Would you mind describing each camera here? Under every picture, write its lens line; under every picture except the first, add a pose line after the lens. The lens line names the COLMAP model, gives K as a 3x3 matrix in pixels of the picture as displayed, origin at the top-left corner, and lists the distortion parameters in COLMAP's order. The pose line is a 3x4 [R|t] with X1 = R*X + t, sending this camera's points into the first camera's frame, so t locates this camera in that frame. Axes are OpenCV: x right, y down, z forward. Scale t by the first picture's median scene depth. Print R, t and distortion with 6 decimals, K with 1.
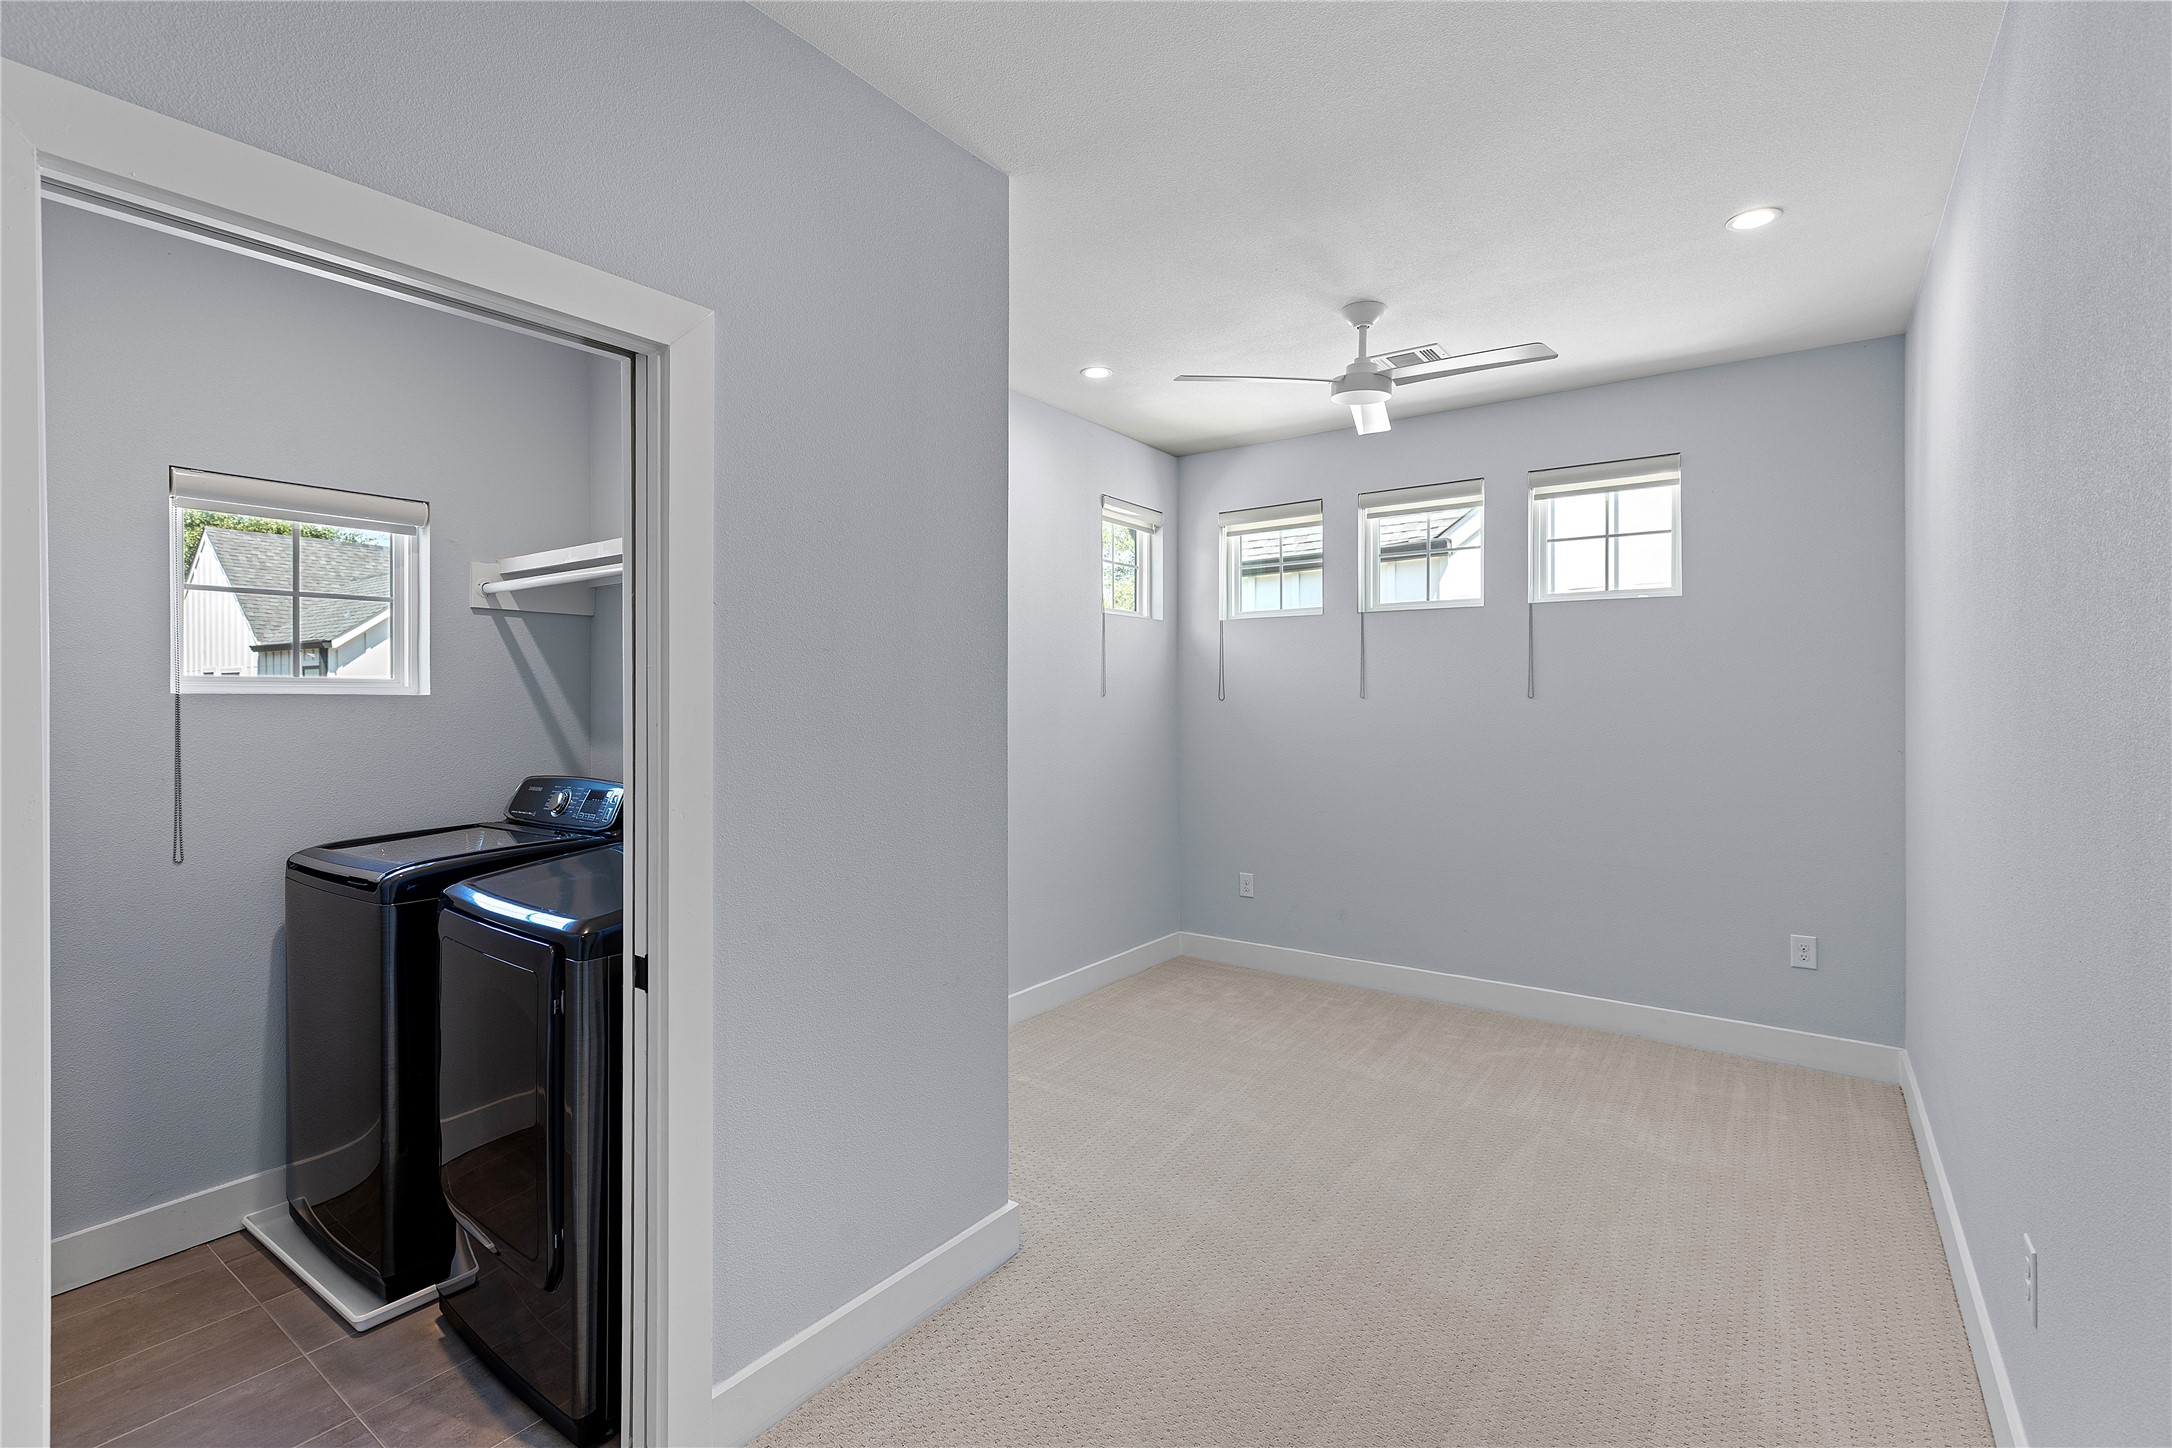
lens RADIAL K [[983.4, 0, 1085.1], [0, 983.4, 709.0], [0, 0, 1]] dist [-0.000146, 0.000260]
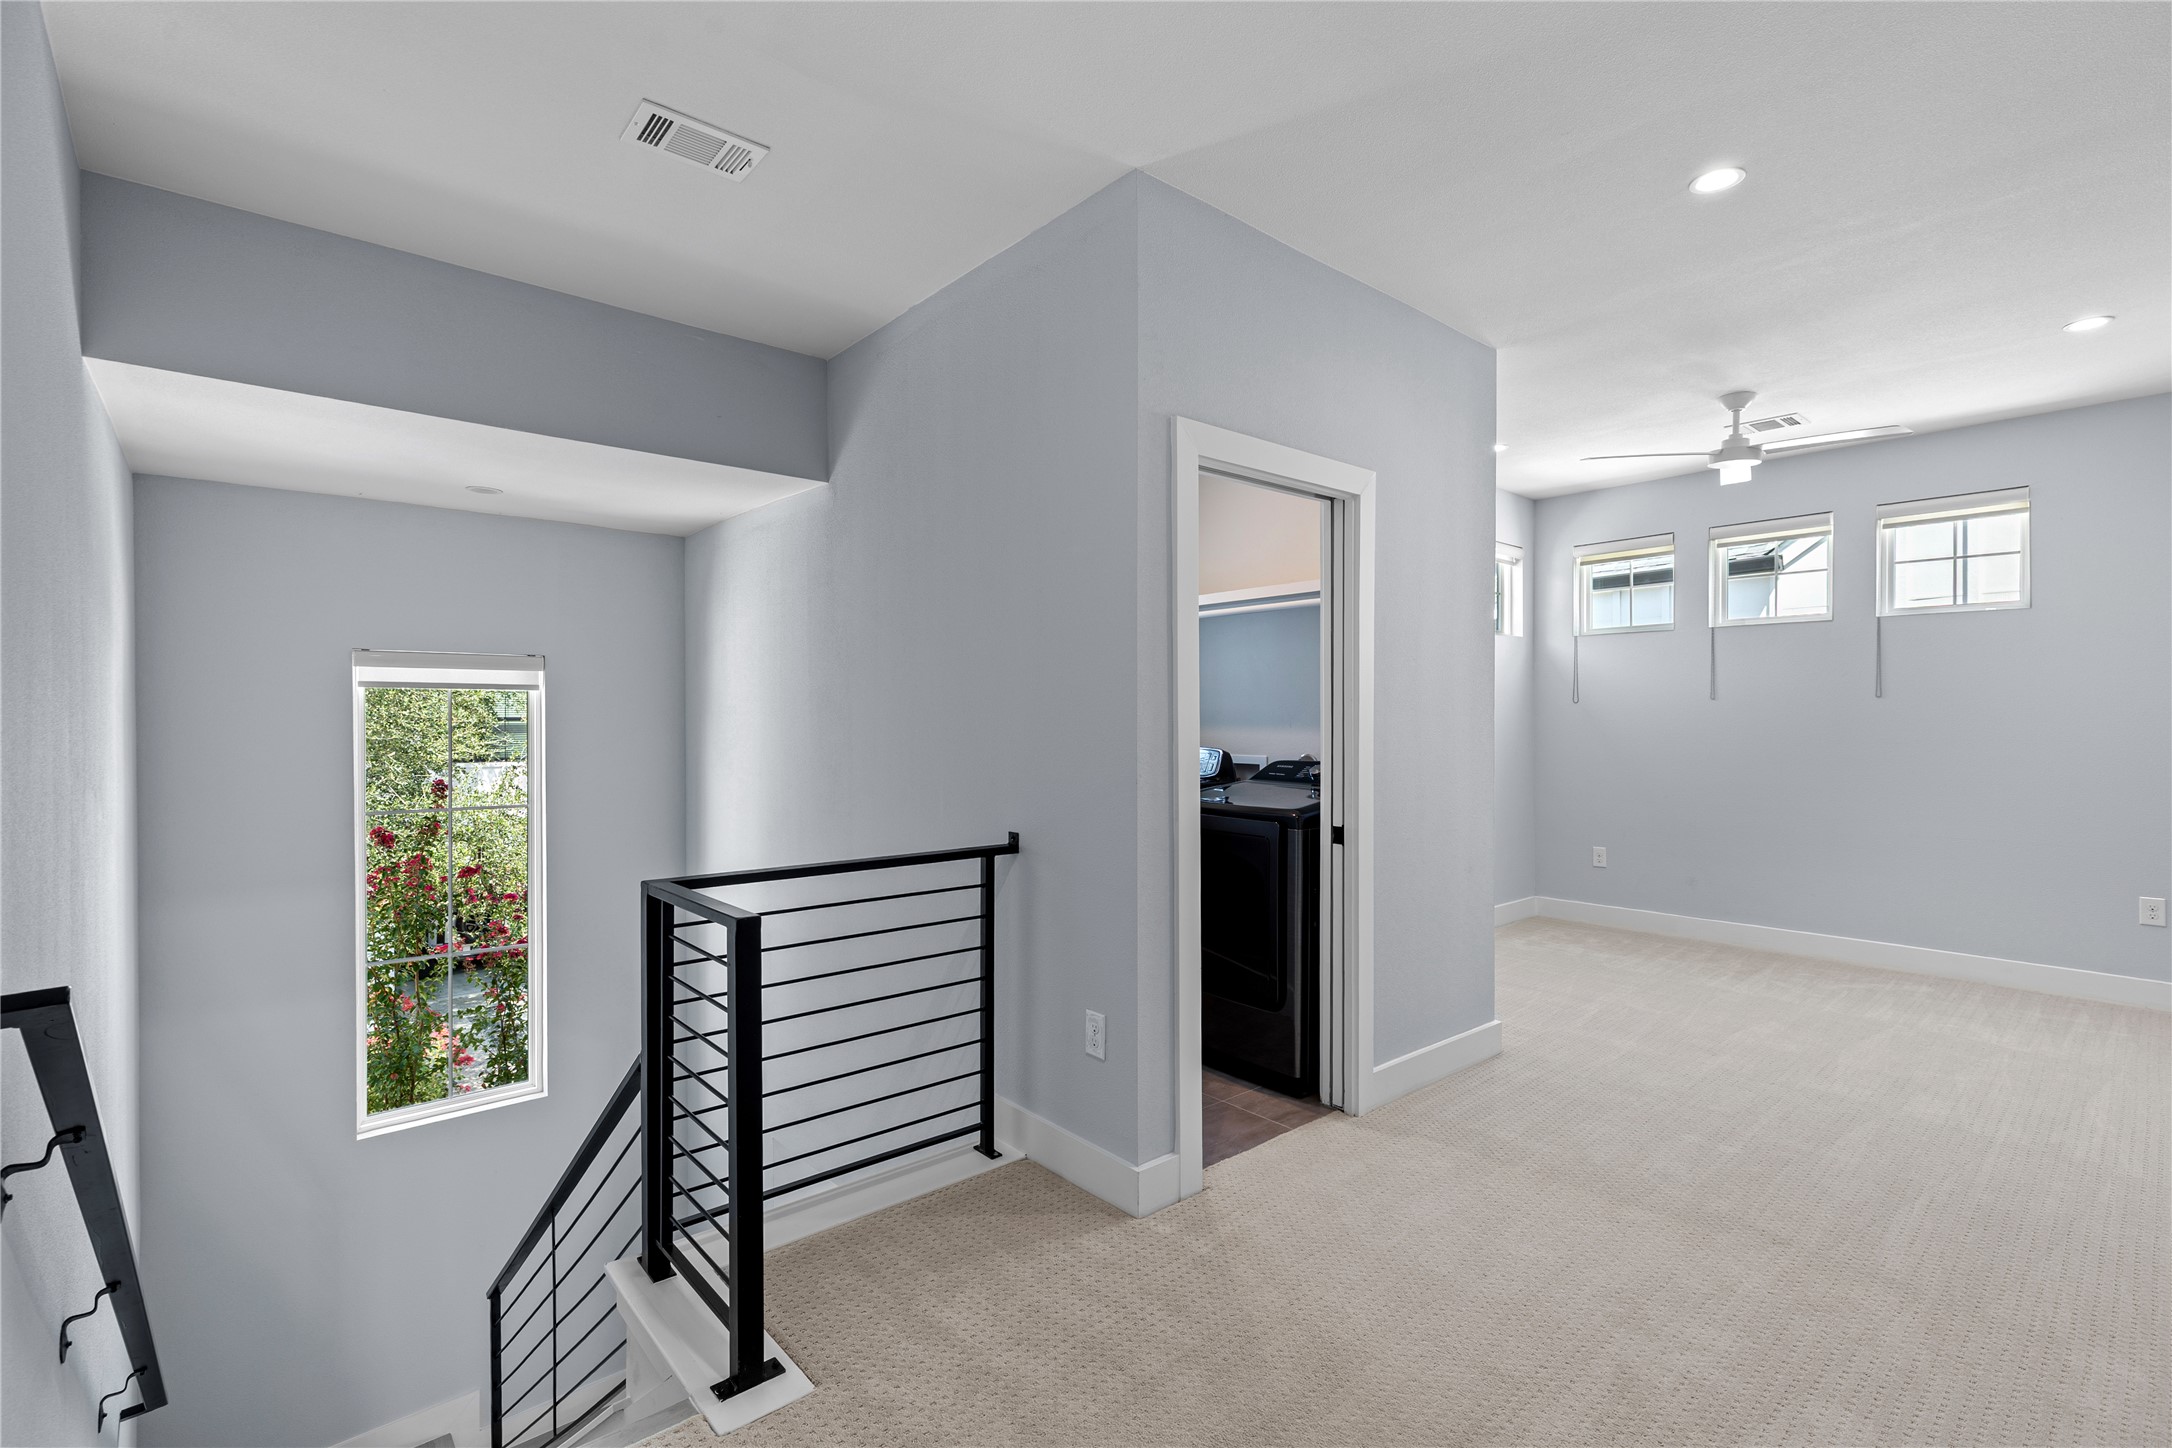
lens RADIAL K [[983.4, 0, 1089.8], [0, 983.4, 729.5], [0, 0, 1]] dist [-0.000146, 0.000260]
pose [[0.973023, 0.002910, -0.230689, -0.199690], [-0.002465, 0.999995, 0.002218, 0.027844], [0.230694, -0.001590, 0.973025, -0.374357]]
